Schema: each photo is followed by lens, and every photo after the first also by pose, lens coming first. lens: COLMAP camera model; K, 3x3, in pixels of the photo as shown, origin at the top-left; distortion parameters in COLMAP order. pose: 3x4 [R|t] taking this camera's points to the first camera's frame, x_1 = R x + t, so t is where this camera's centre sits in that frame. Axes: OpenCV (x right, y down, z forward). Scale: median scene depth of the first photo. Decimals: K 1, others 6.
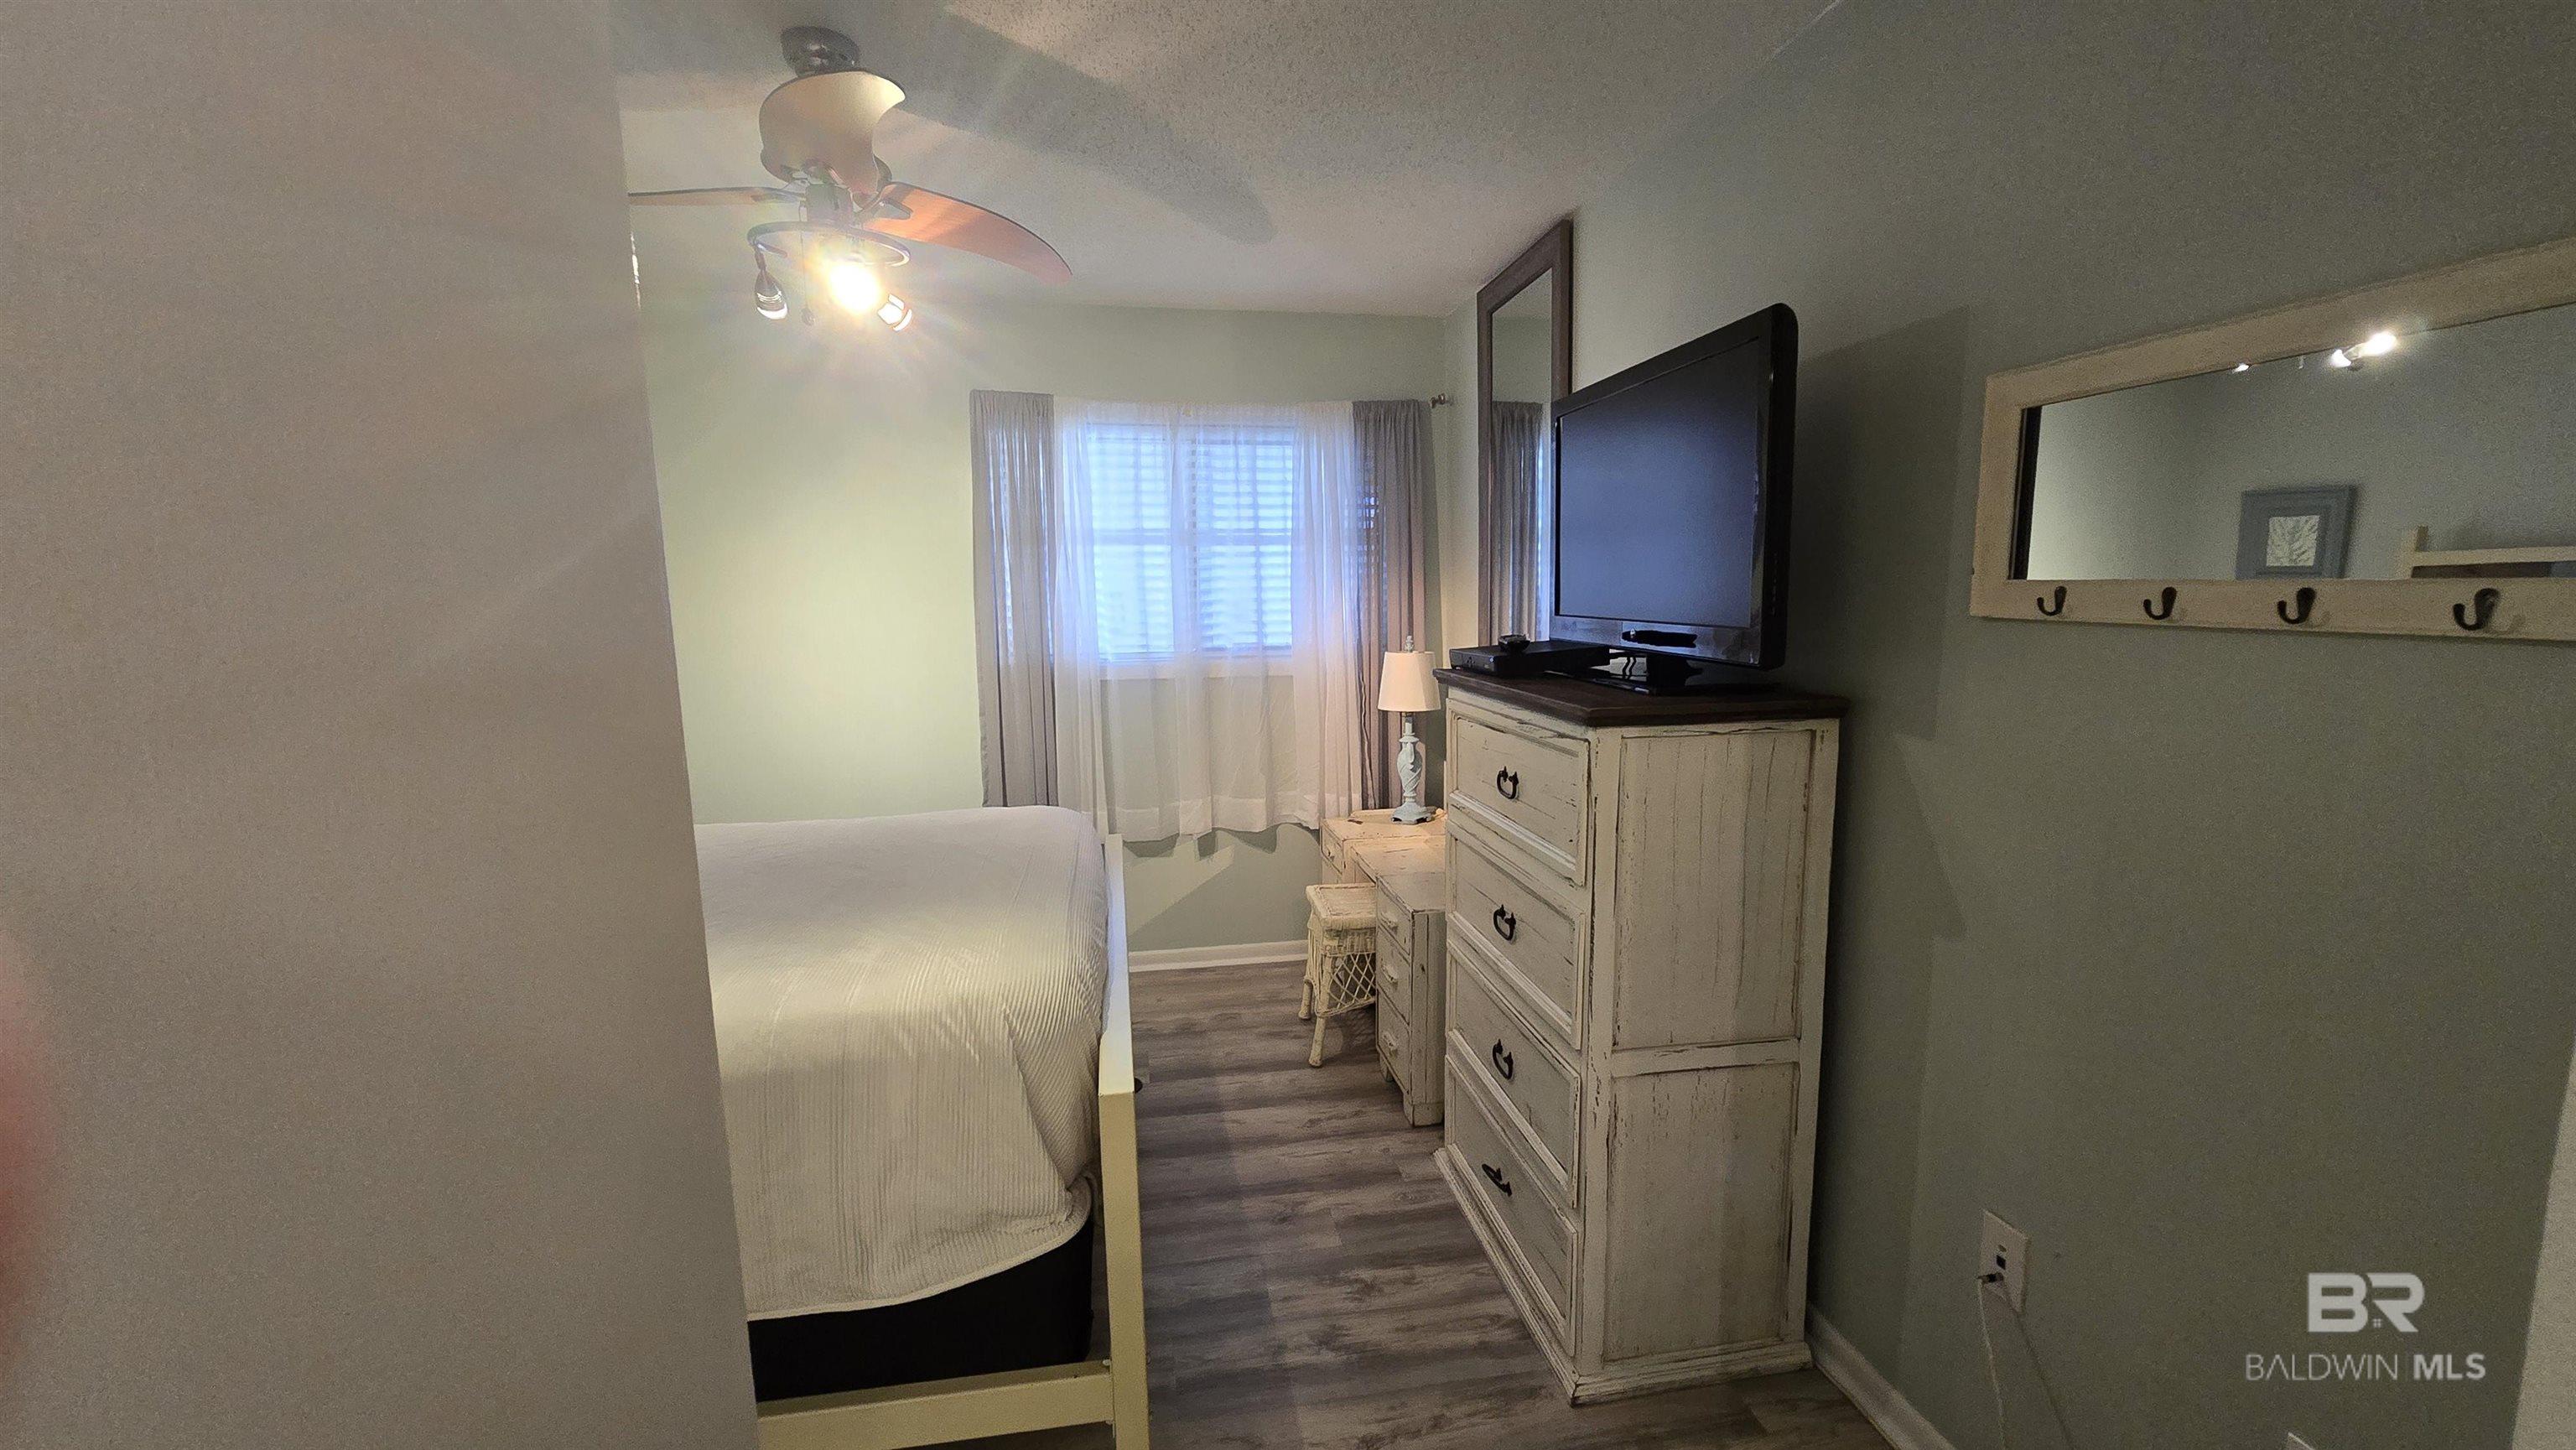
lens RADIAL K [[1037.0, 0, 1293.0], [0, 1037.0, 733.5], [0, 0, 1]] dist [-0.001184, -0.000074]
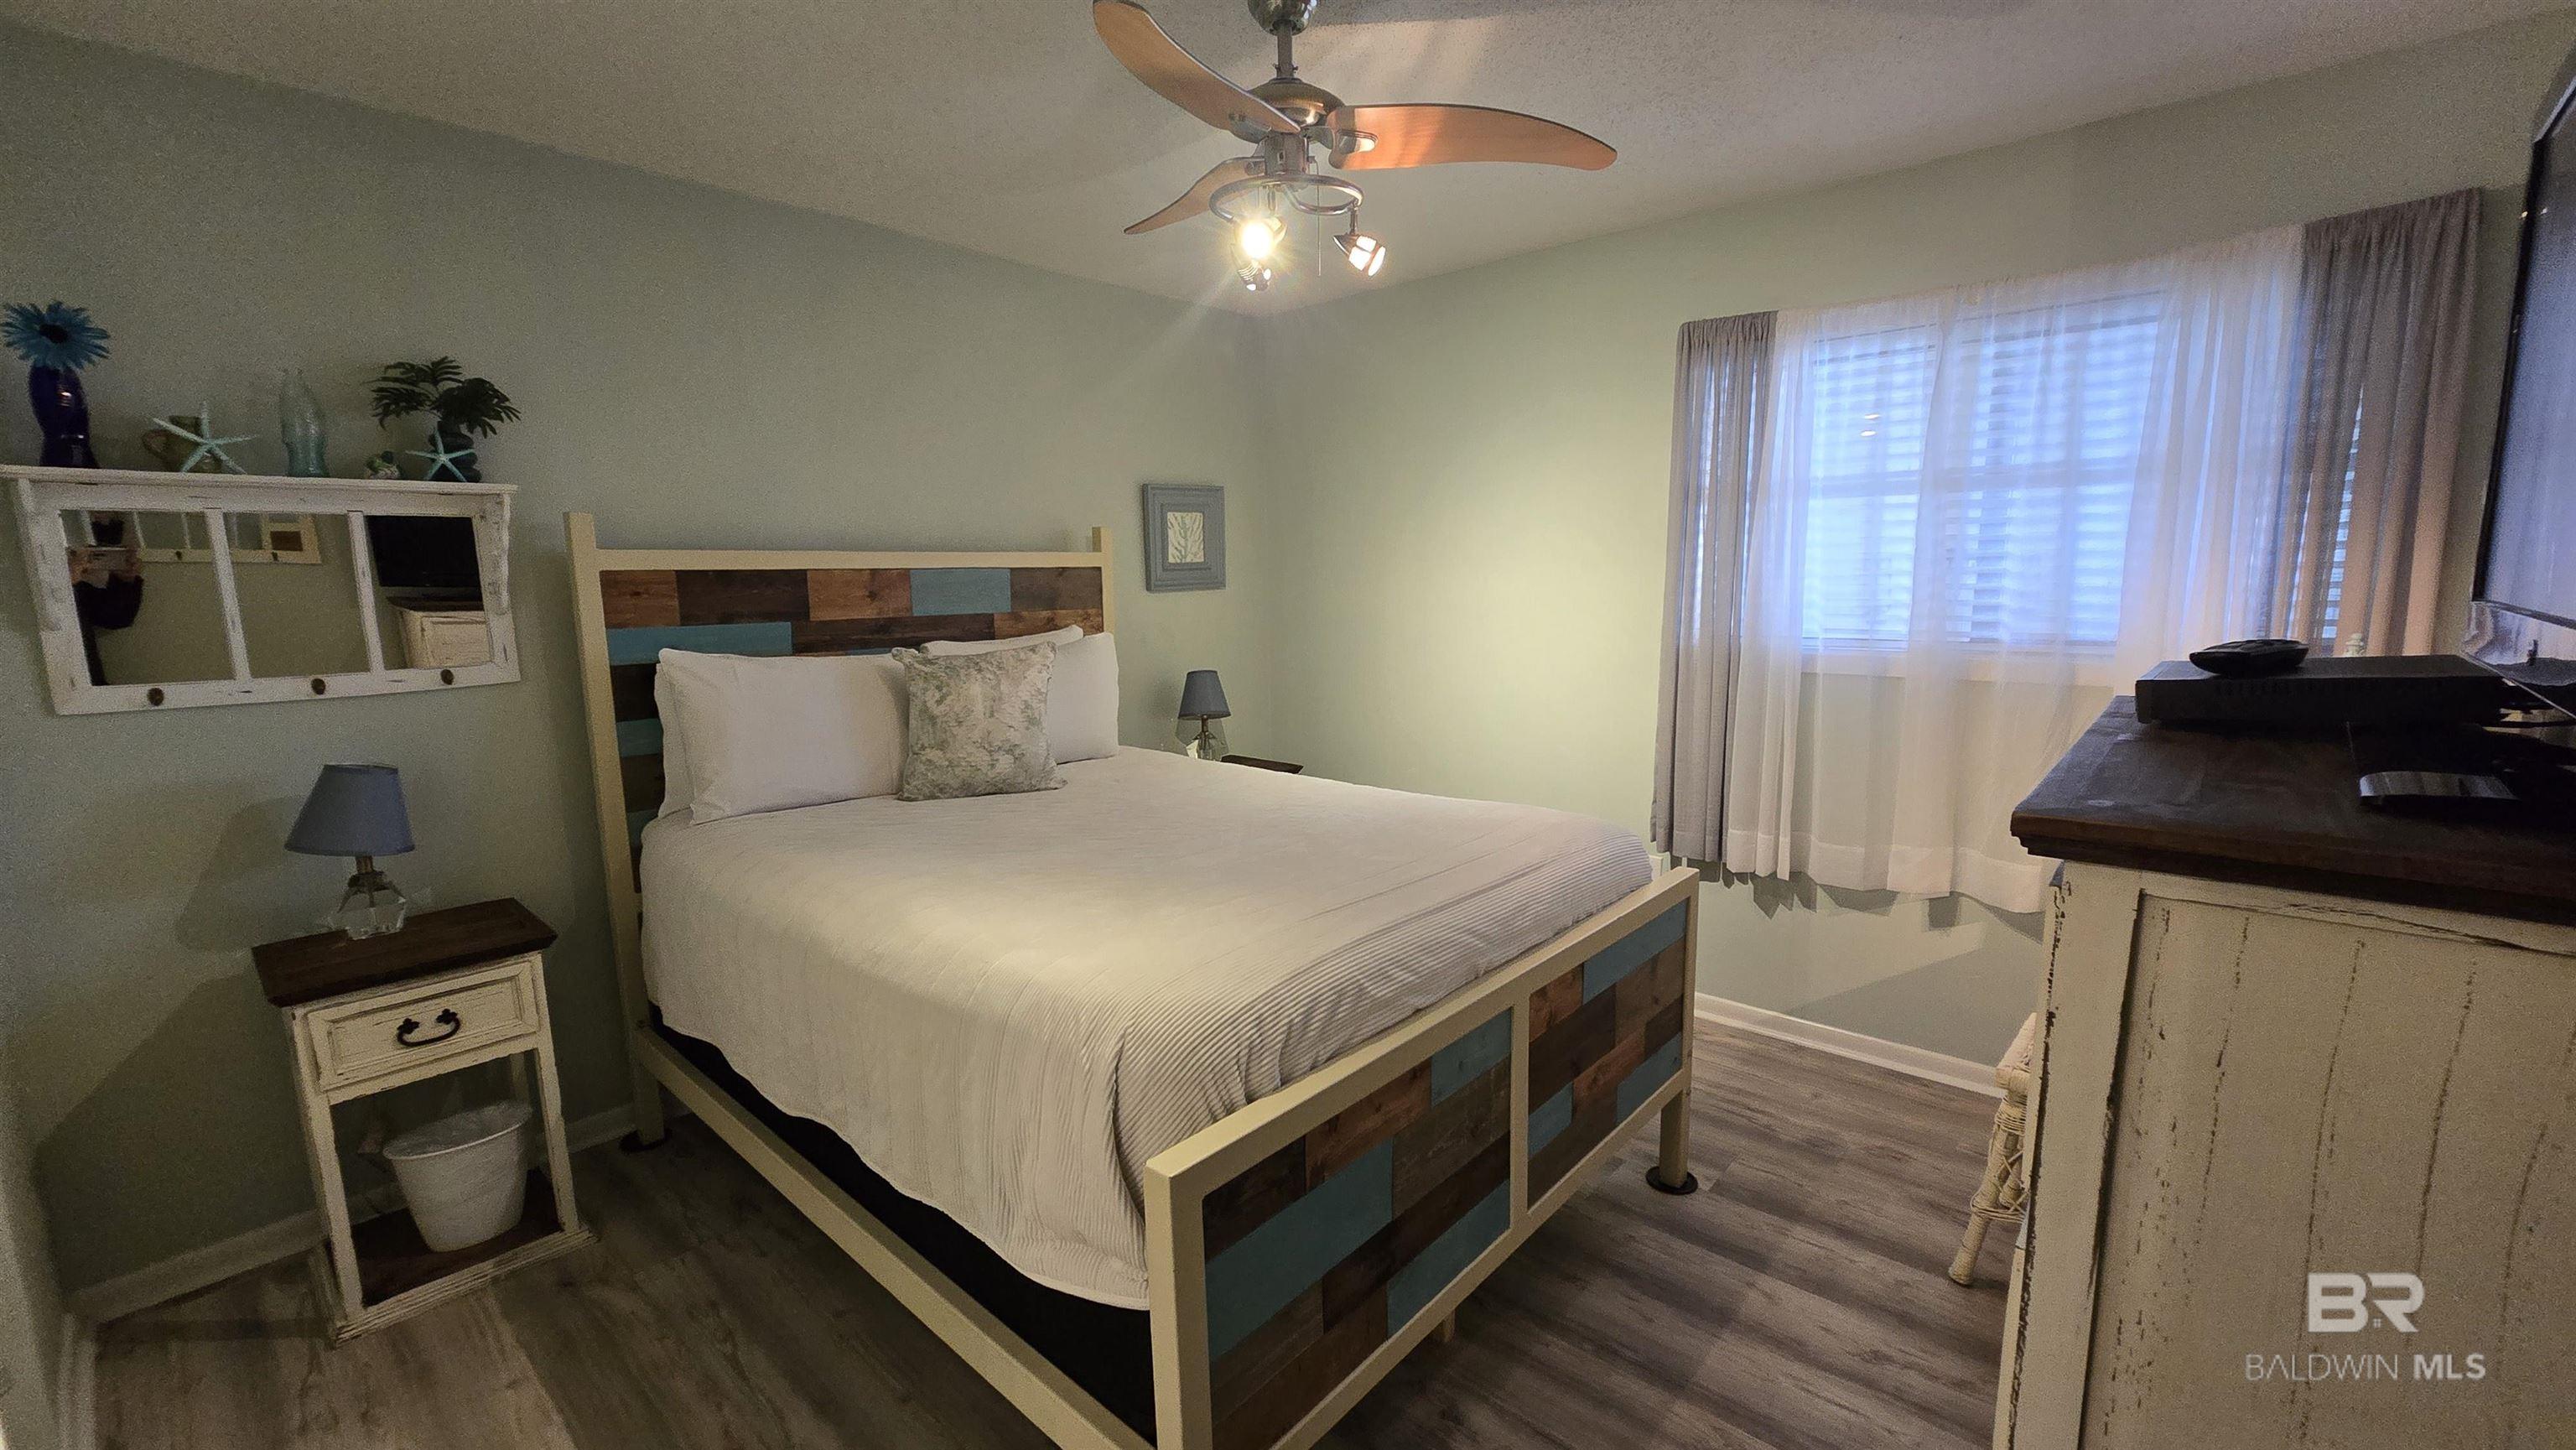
lens RADIAL K [[1050.2, 0, 1304.2], [0, 1050.2, 738.8], [0, 0, 1]] dist [-0.001294, -0.000271]
pose [[0.631063, 0.122265, -0.766036, 0.193376], [-0.096926, 0.992190, 0.078513, -0.027854], [0.769653, 0.024703, 0.637985, 0.209955]]
